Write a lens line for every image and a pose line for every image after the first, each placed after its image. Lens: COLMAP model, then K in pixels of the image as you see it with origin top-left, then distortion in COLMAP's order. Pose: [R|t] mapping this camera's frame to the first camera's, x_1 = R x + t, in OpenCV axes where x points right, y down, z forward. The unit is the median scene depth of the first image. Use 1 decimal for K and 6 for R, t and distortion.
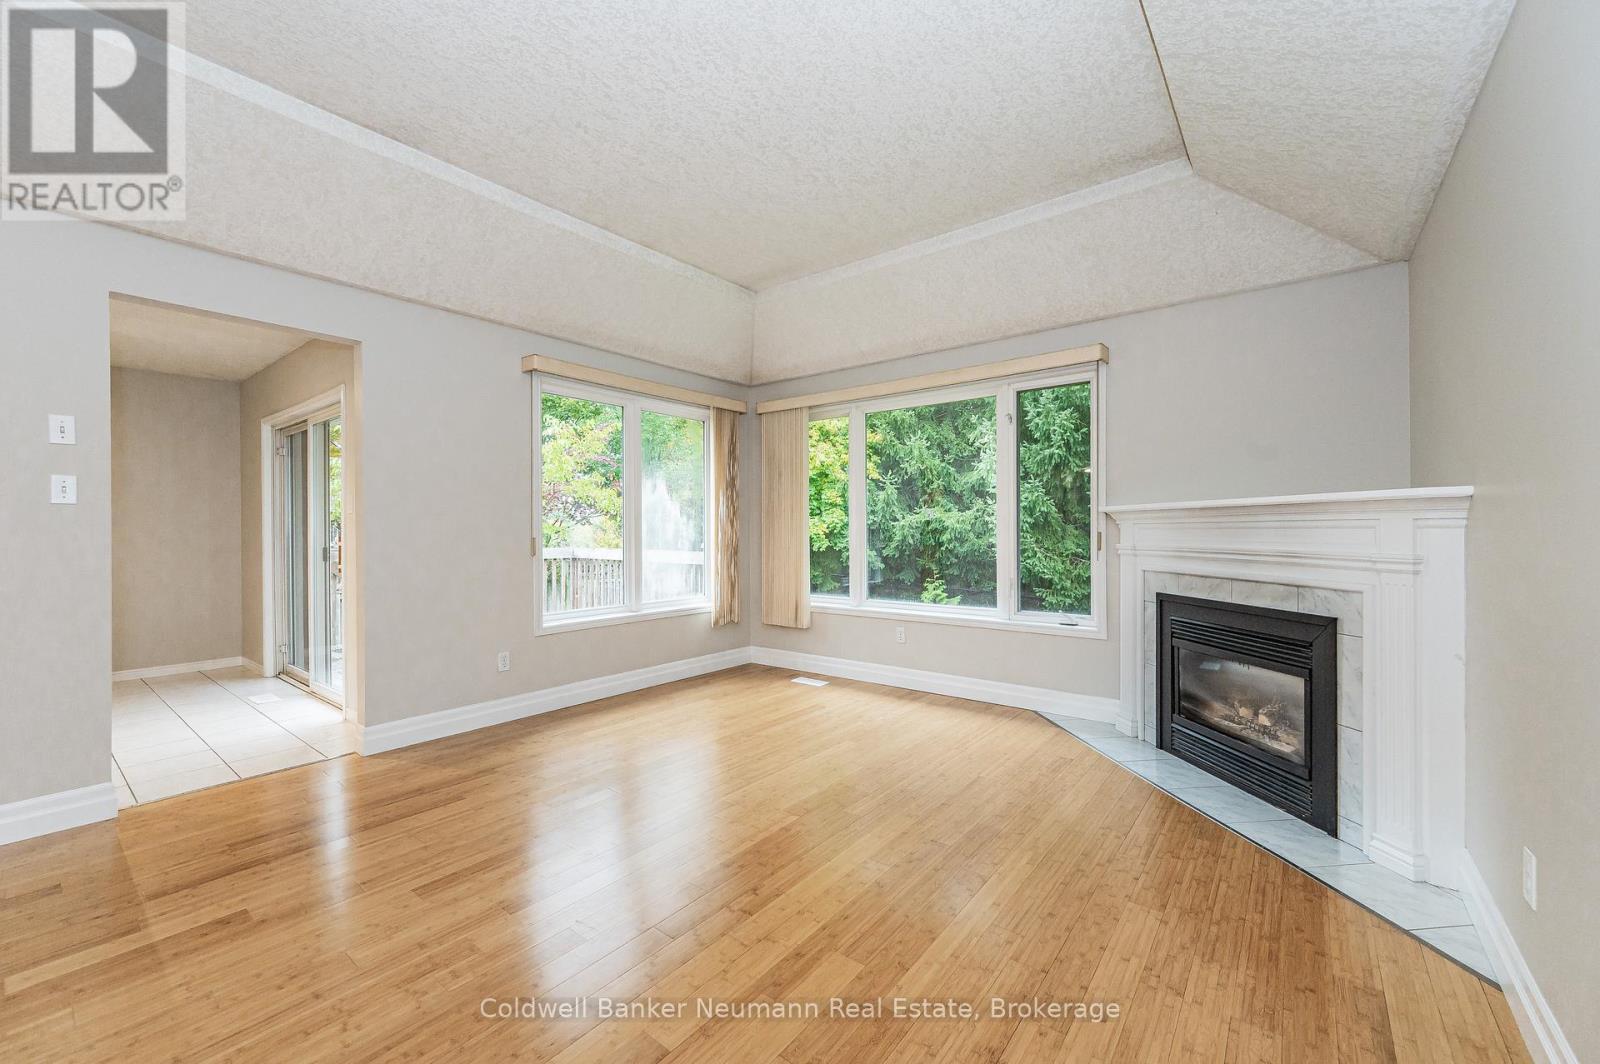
lens RADIAL K [[634.3, 0, 794.3], [0, 634.3, 531.2], [0, 0, 1]] dist [-0.002409, -0.000036]
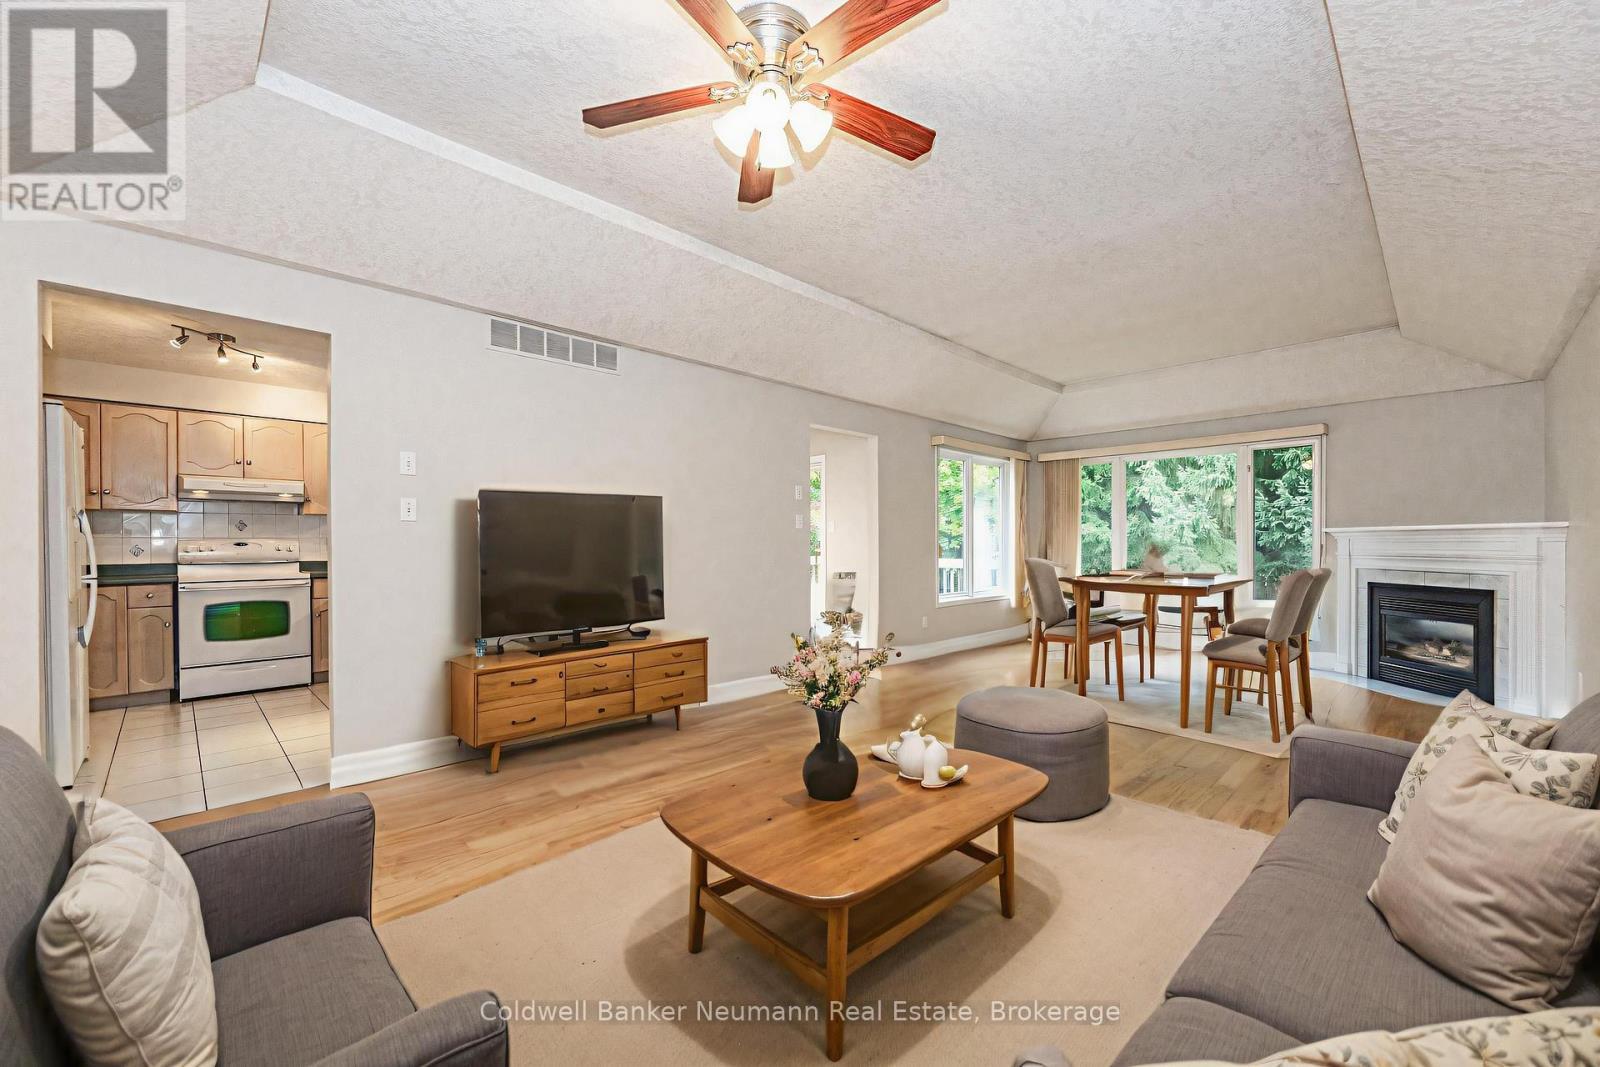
lens RADIAL K [[634.3, 0, 802.9], [0, 634.3, 546.7], [0, 0, 1]] dist [-0.002409, -0.000036]
pose [[0.992865, 0.003680, -0.119189, -0.728511], [-0.003421, 0.999991, 0.002376, 0.009060], [0.119197, -0.001951, 0.992869, -0.844272]]
